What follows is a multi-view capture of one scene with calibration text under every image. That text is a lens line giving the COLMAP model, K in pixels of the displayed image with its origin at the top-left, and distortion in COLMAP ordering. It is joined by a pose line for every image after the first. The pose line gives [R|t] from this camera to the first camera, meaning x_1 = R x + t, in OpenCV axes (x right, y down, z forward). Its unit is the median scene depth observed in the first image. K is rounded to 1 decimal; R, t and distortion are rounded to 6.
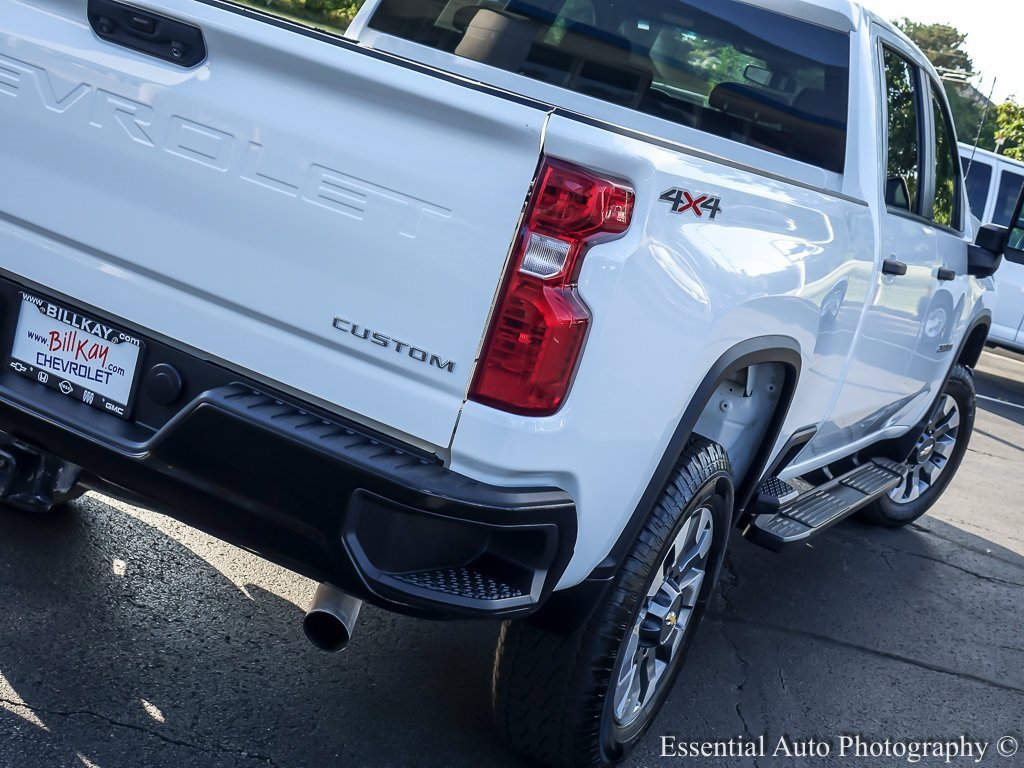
lens RADIAL K [[1650.5, 0, 512.0], [0, 1650.5, 384.0], [0, 0, 1]] dist [-0.006366, -0.021536]
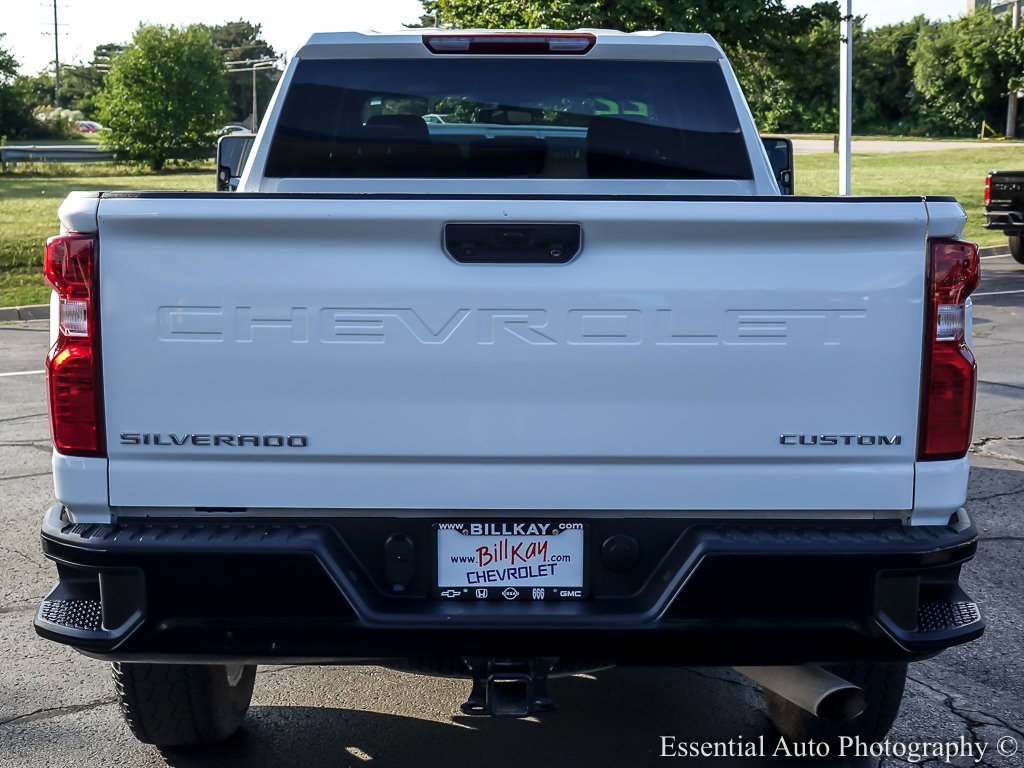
lens RADIAL K [[1542.5, 0, 512.0], [0, 1542.5, 384.0], [0, 0, 1]] dist [0.013898, 0.044077]
pose [[0.872725, -0.337048, 0.353198, -0.568153], [0.334104, 0.939834, 0.071317, -0.190261], [-0.355984, 0.055765, 0.932827, 0.093454]]
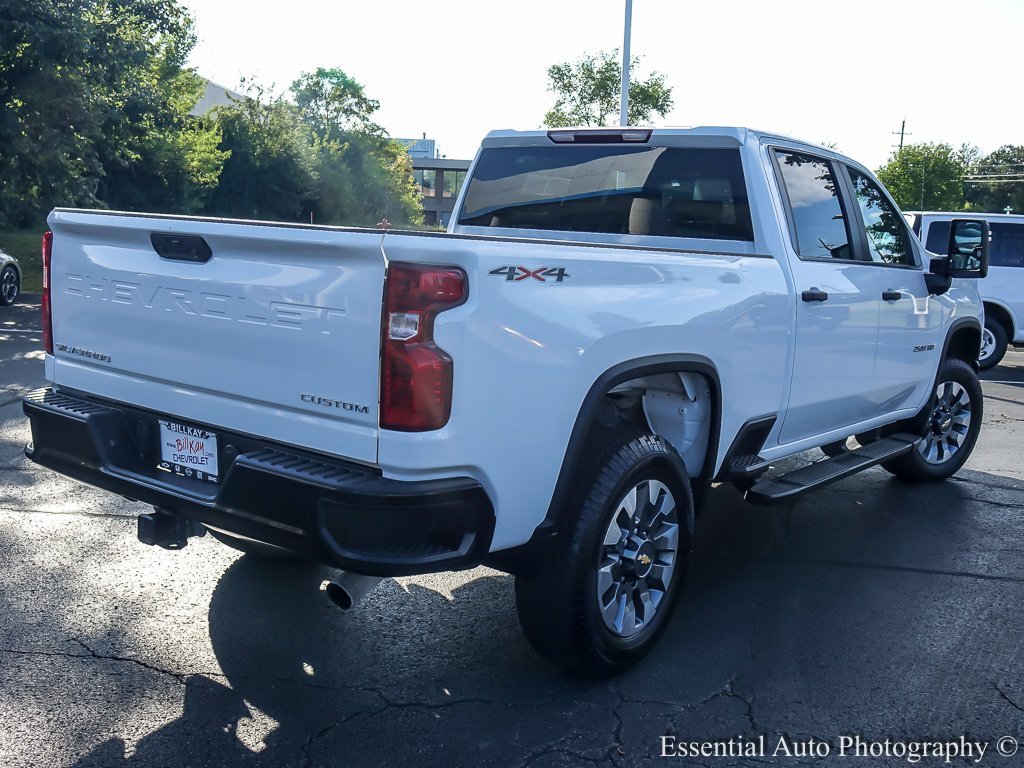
lens RADIAL K [[1055.2, 0, 512.0], [0, 1055.2, 384.0], [0, 0, 1]] dist [-0.006568, 0.004145]
pose [[0.947639, -0.202128, -0.247232, 0.305889], [0.180727, 0.977735, -0.106636, 0.085970], [0.263282, 0.056371, 0.963071, 0.080373]]
